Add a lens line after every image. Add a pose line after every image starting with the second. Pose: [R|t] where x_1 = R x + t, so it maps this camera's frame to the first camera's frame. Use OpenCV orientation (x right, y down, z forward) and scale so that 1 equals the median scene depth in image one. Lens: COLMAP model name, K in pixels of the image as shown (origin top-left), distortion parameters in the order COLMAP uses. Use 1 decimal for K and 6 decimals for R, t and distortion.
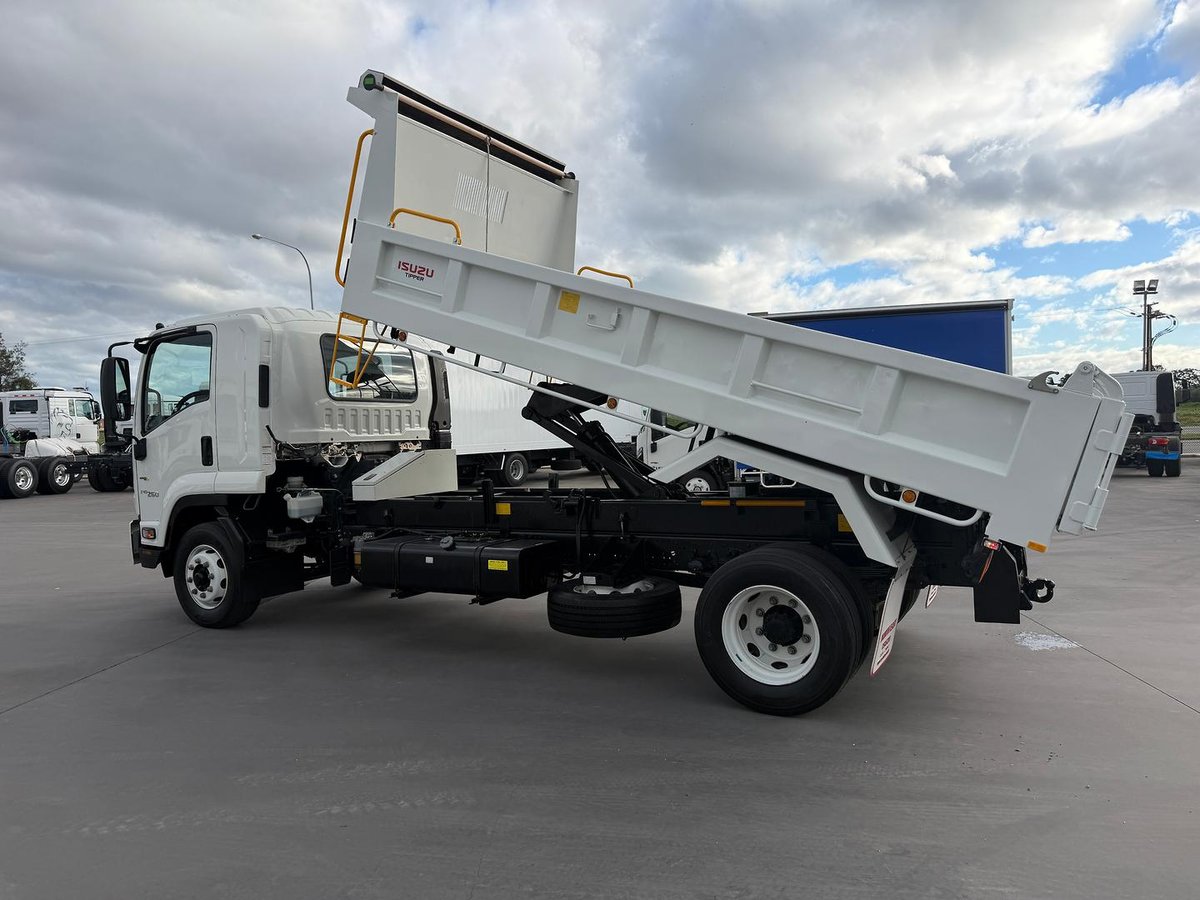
lens RADIAL K [[850.2, 0, 600.0], [0, 850.2, 450.0], [0, 0, 1]] dist [0.089462, -0.133509]
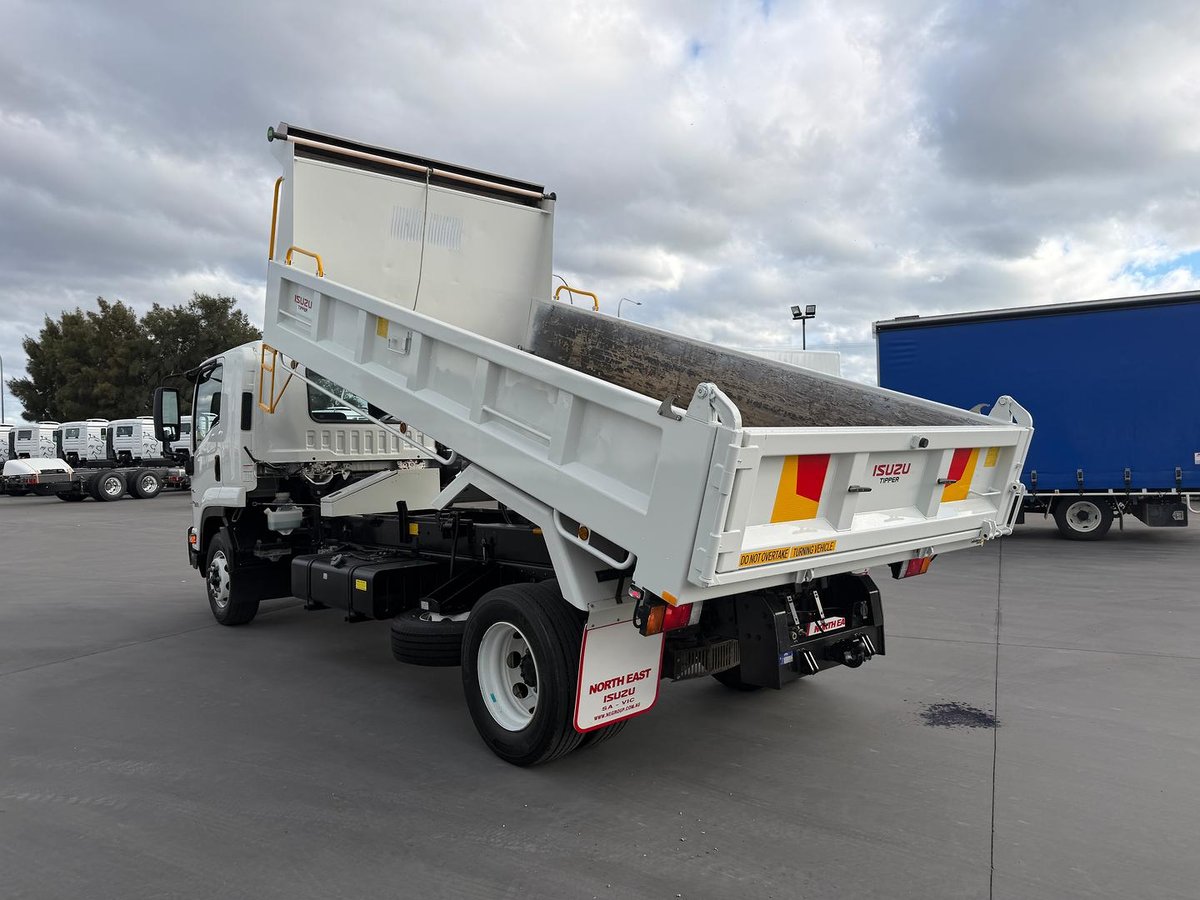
lens RADIAL K [[850.2, 0, 600.0], [0, 850.2, 450.0], [0, 0, 1]] dist [0.089462, -0.133509]
pose [[0.945992, 0.006067, -0.324134, 0.385285], [-0.010706, 0.999864, -0.012531, -0.013911], [0.324014, 0.015324, 0.945928, 0.087541]]
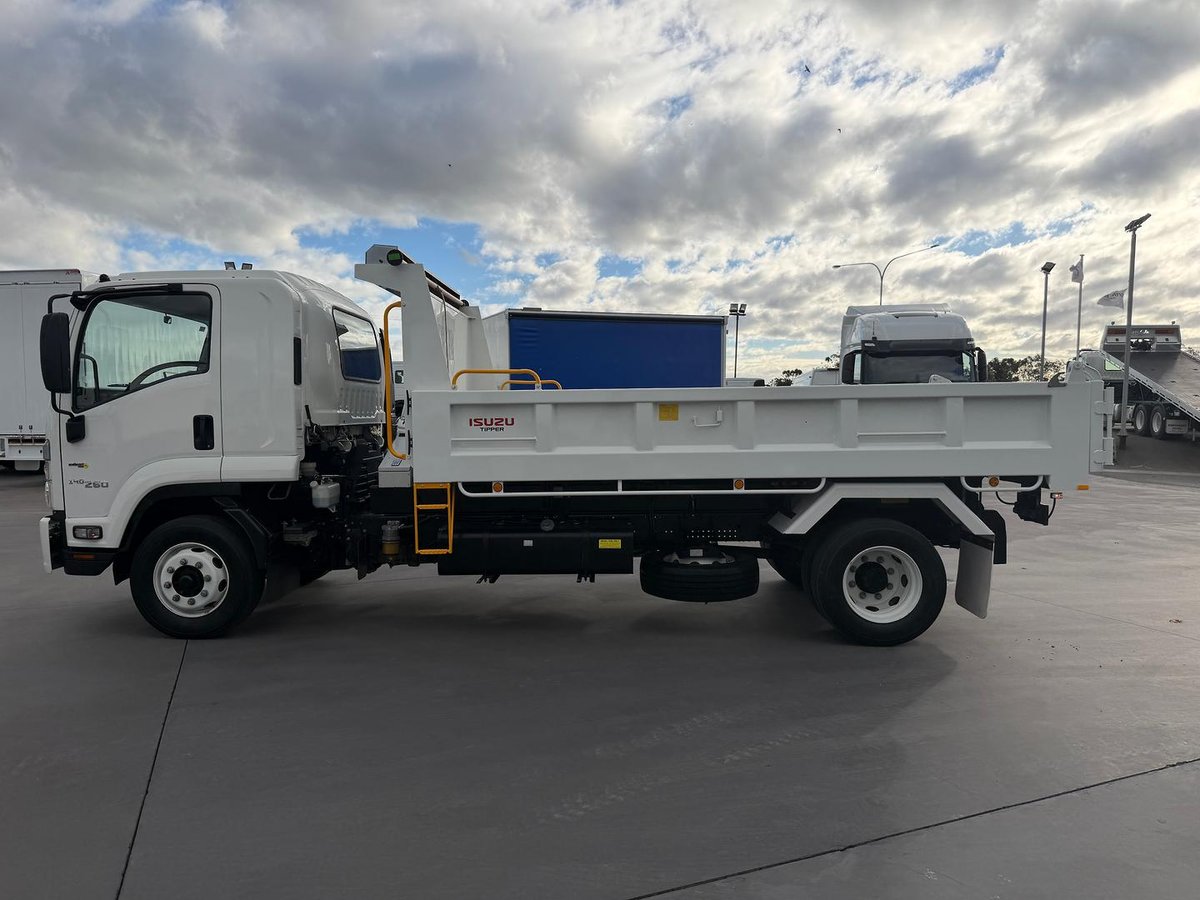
lens RADIAL K [[865.0, 0, 580.0], [0, 865.0, 451.1], [0, 0, 1]] dist [0.035910, -0.005094]
pose [[0.878912, 0.003453, 0.476971, -0.534690], [-0.009574, 0.999900, 0.010402, 0.007150], [-0.476888, -0.013709, 0.878857, 0.059901]]
